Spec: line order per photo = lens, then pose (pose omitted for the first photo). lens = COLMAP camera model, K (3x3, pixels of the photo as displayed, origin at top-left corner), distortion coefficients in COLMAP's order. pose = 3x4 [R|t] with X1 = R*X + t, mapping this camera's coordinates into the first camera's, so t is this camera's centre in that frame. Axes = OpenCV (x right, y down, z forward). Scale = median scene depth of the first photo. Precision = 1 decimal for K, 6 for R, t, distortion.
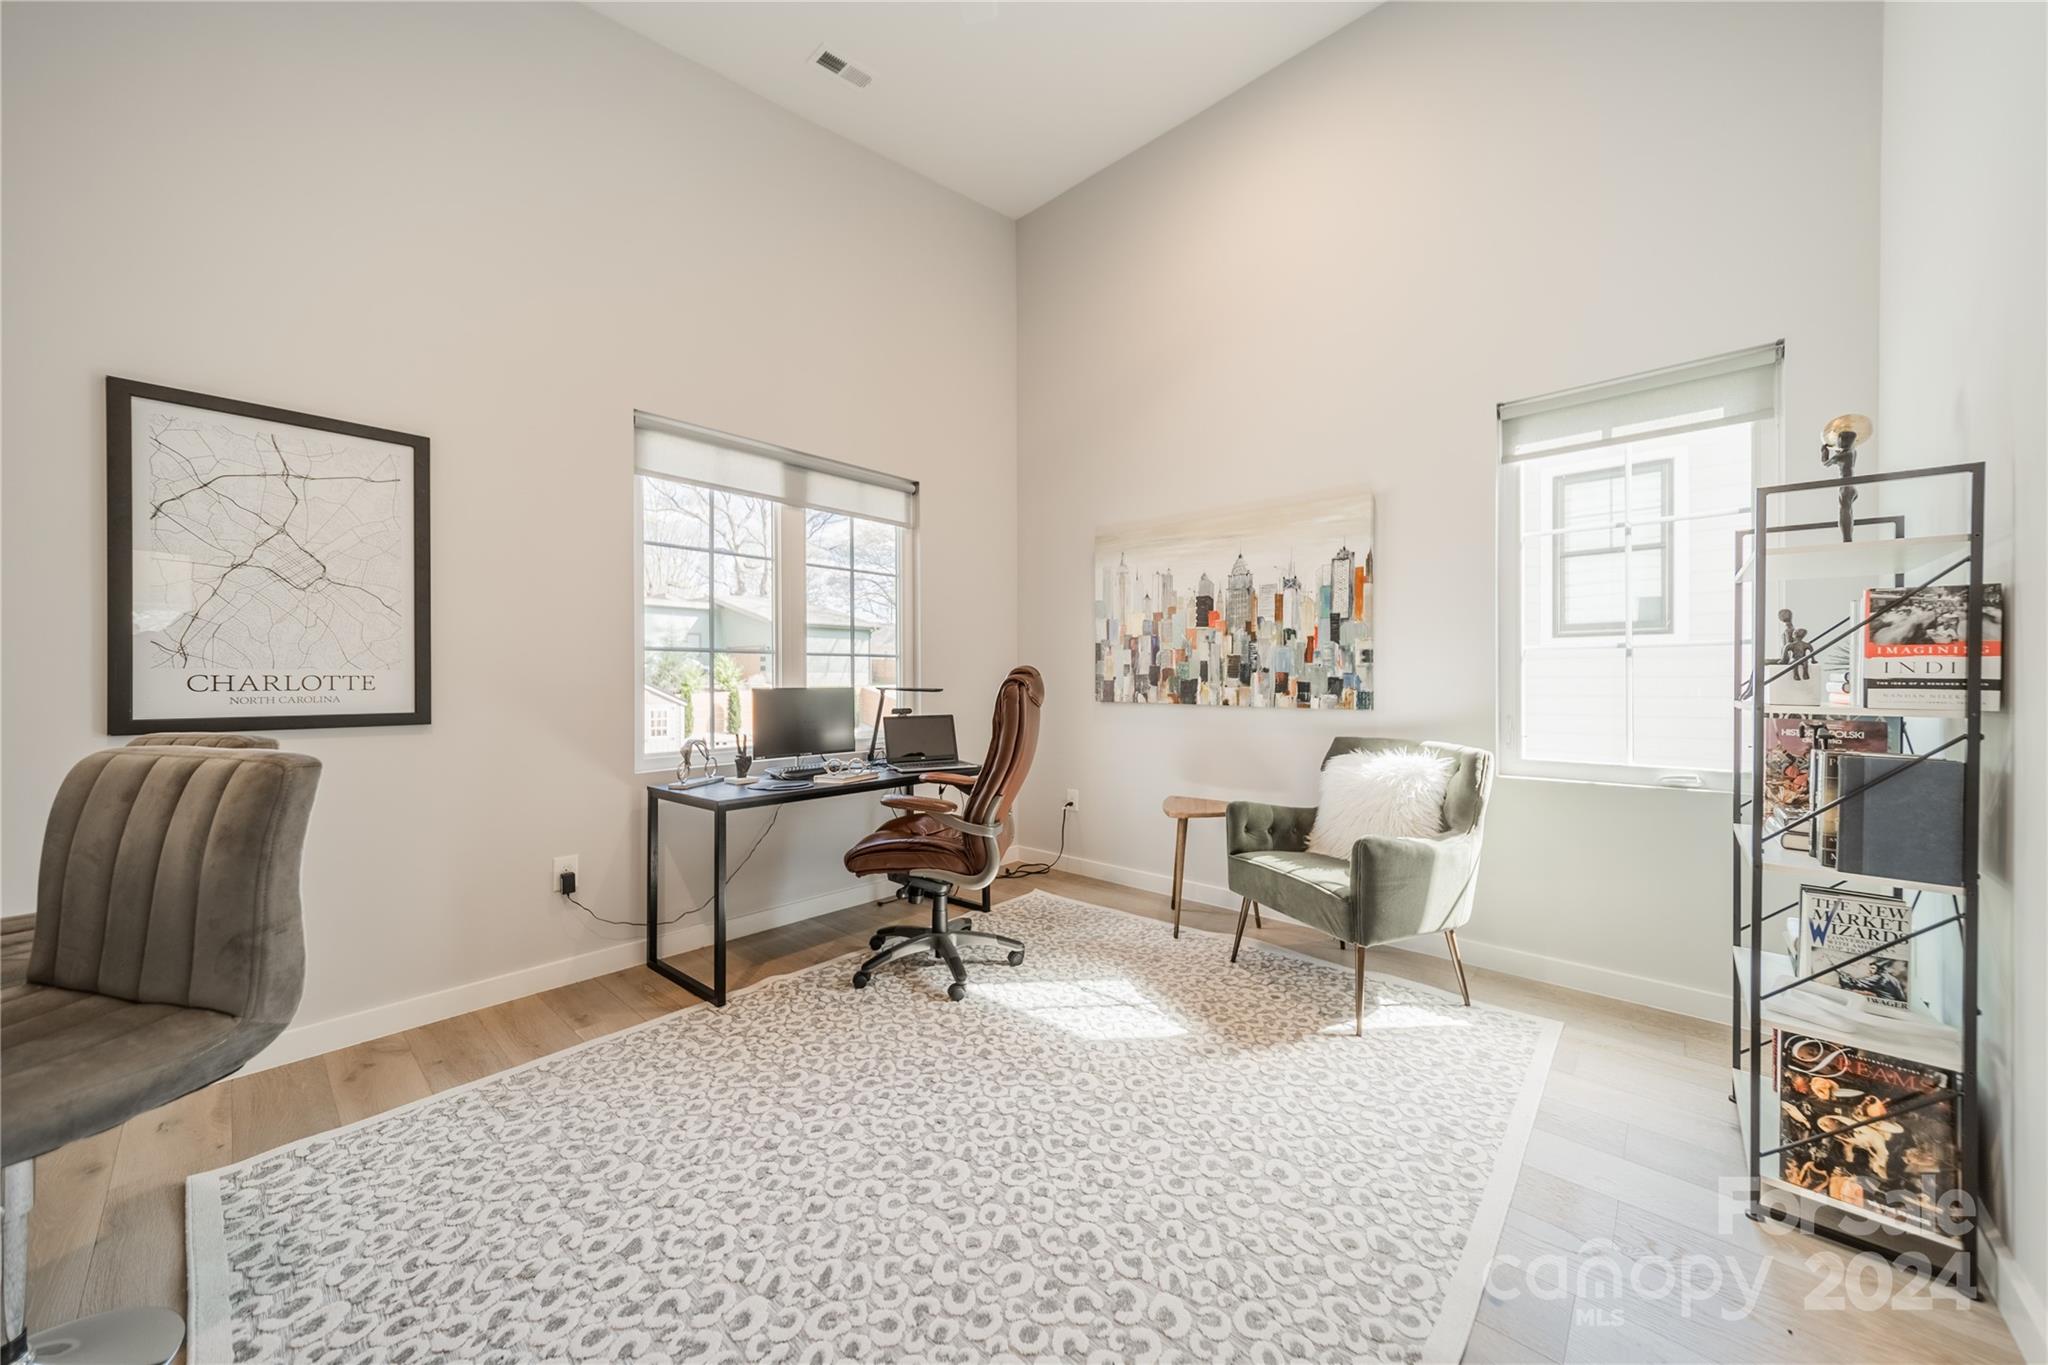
lens RADIAL K [[724.1, 0, 1050.8], [0, 724.1, 677.5], [0, 0, 1]] dist [-0.000686, -0.000056]
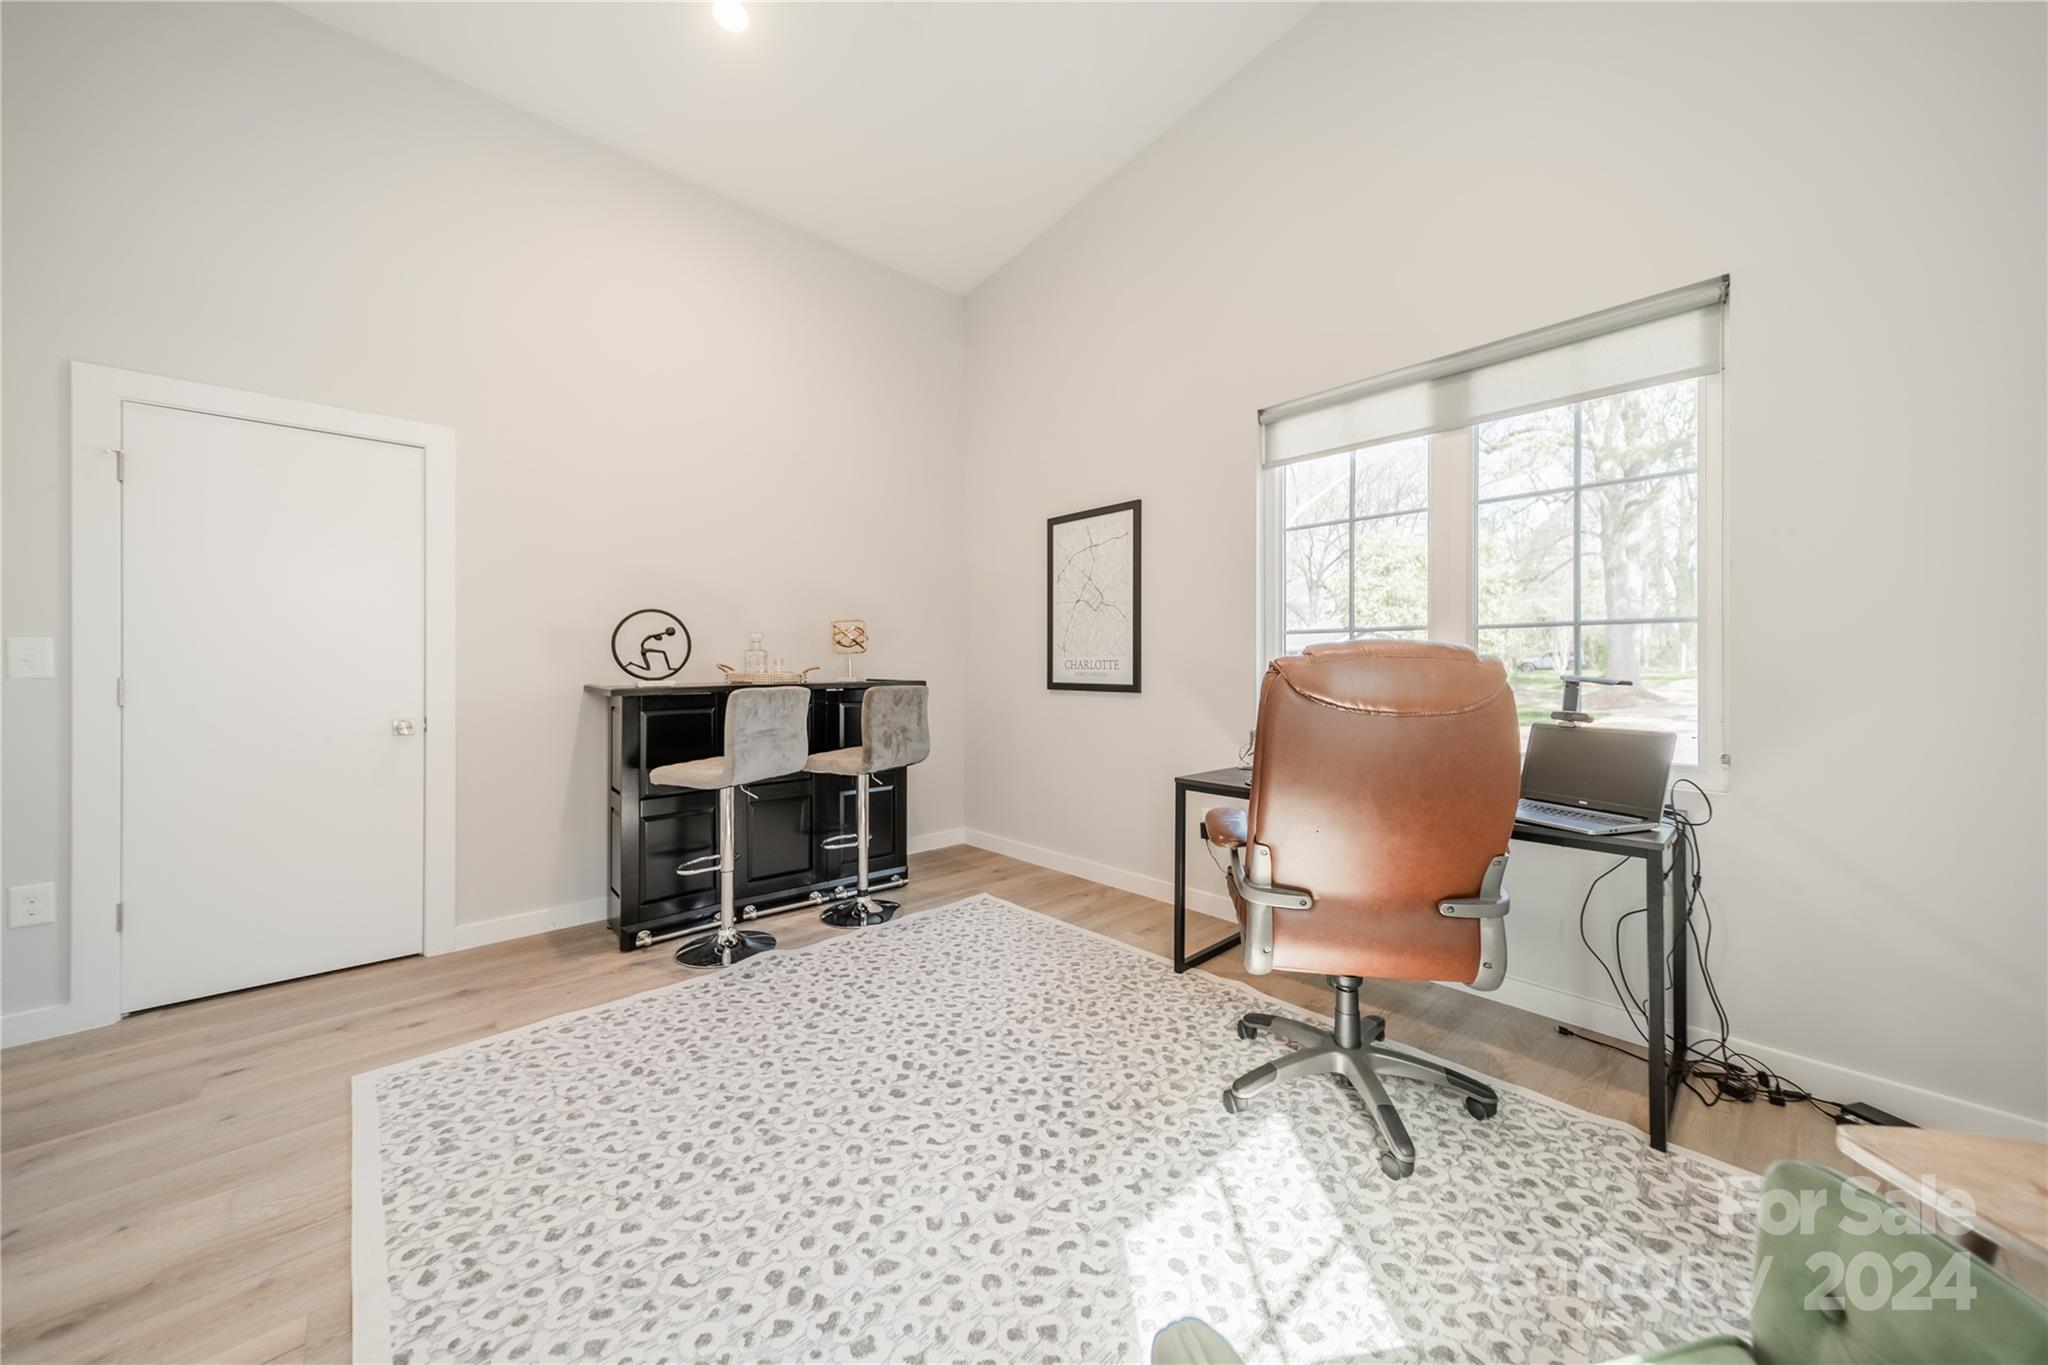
lens RADIAL K [[727.1, 0, 1027.8], [0, 727.1, 669.0], [0, 0, 1]] dist [0.006782, -0.000003]
pose [[-0.117971, -0.039414, -0.992235, 0.652759], [-0.037553, 0.998674, -0.035205, 0.079397], [0.992307, 0.033108, -0.119295, 0.997020]]
